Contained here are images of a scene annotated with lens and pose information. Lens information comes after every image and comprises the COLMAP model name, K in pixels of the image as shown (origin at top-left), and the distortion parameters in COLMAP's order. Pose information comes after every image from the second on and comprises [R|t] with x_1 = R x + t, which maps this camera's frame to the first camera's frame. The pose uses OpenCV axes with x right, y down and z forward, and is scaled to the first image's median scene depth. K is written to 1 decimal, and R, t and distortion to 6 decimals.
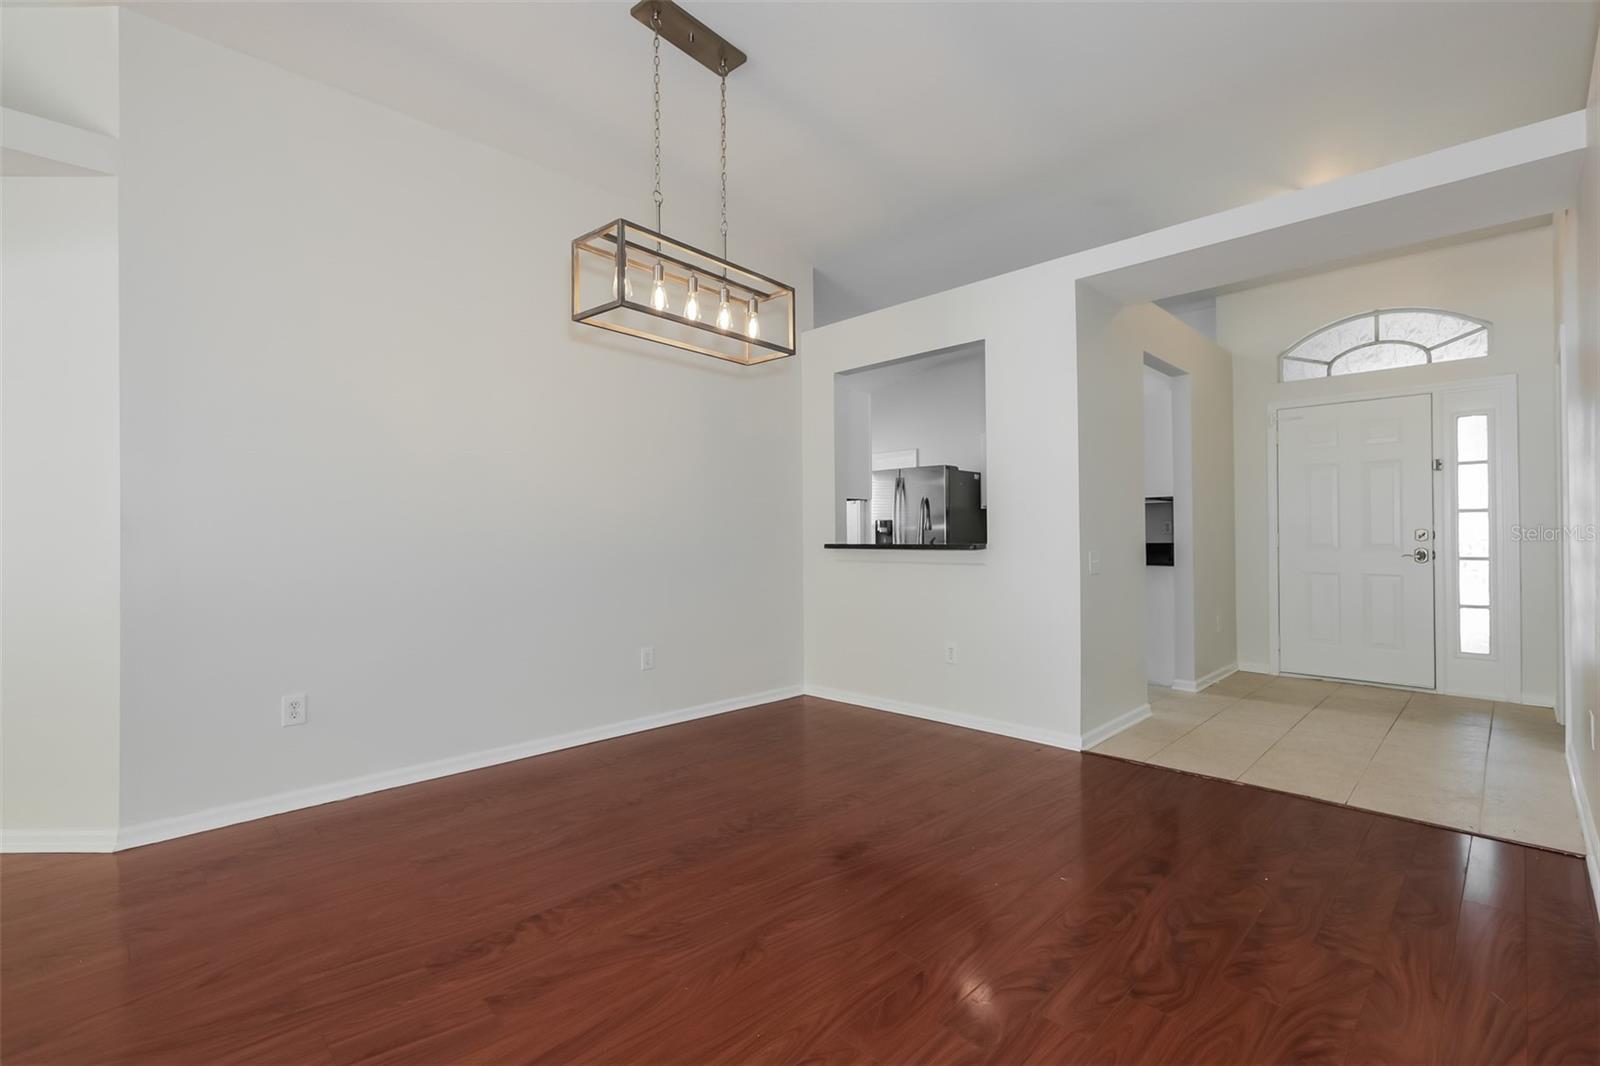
lens RADIAL K [[721.4, 0, 799.0], [0, 721.4, 536.4], [0, 0, 1]] dist [0.001244, 0.000131]
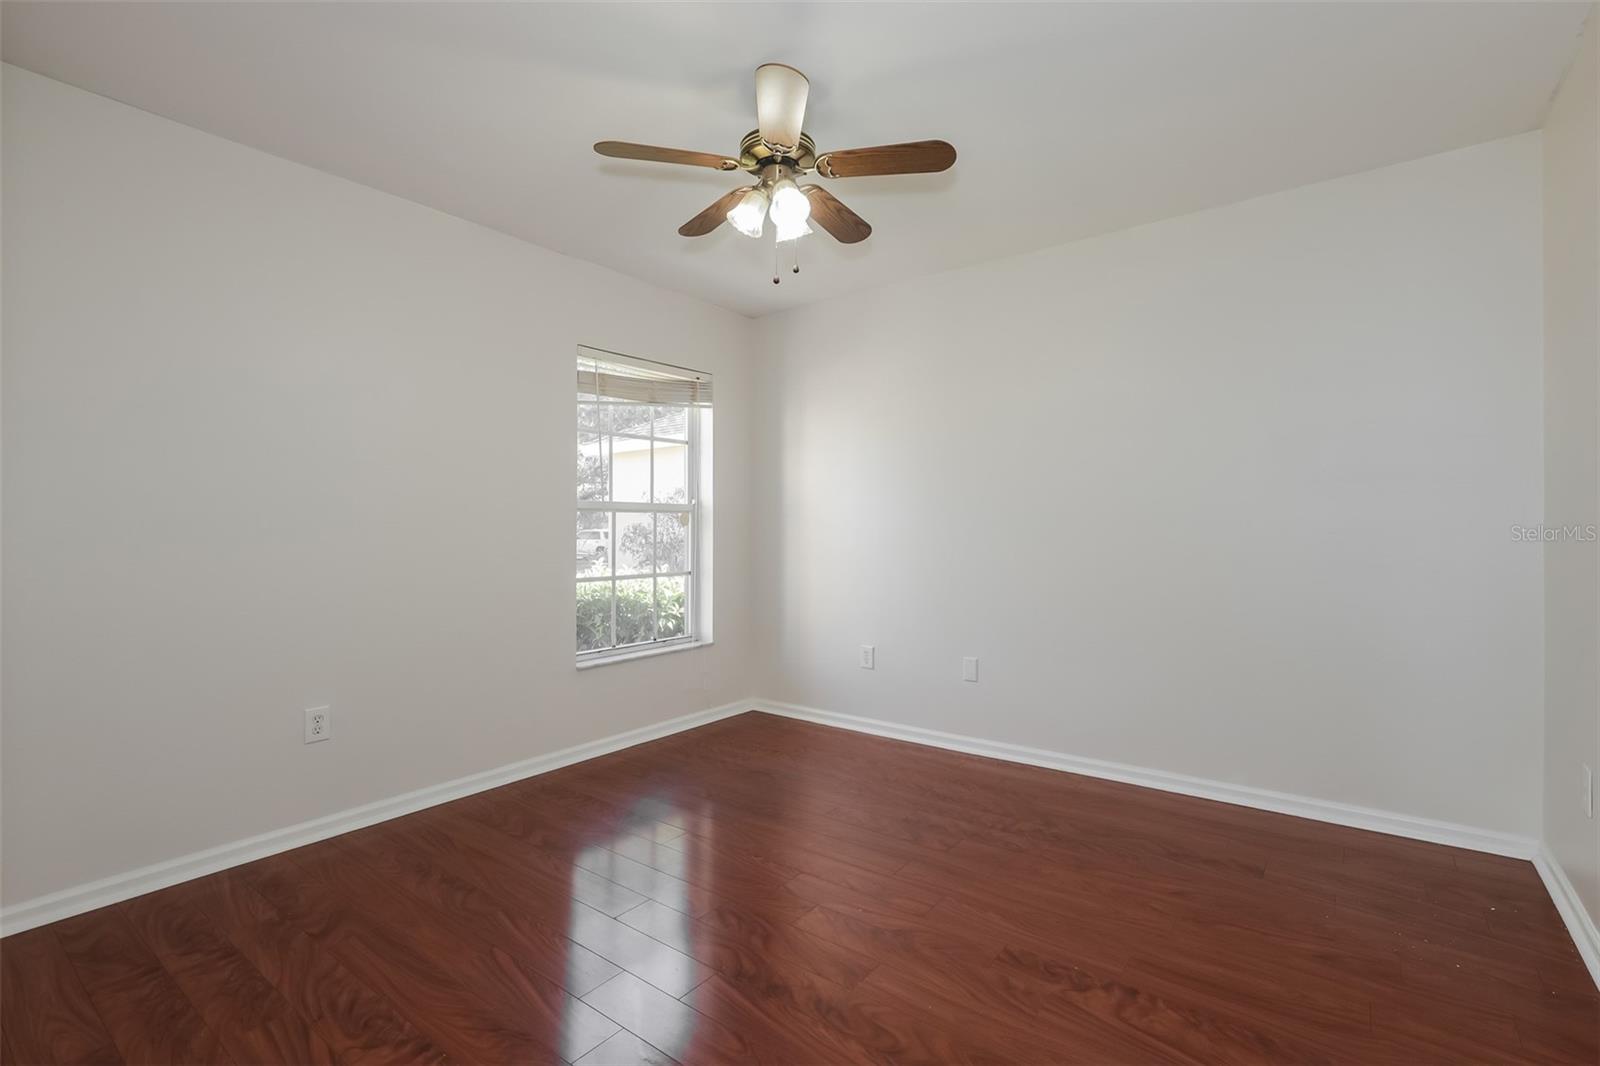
lens RADIAL K [[721.4, 0, 799.8], [0, 721.4, 531.9], [0, 0, 1]] dist [0.001244, 0.000131]
pose [[0.124052, 0.000626, -0.992275, 0.441769], [0.000383, 1.000000, 0.000679, 0.017280], [0.992276, -0.000464, 0.124052, 0.606464]]
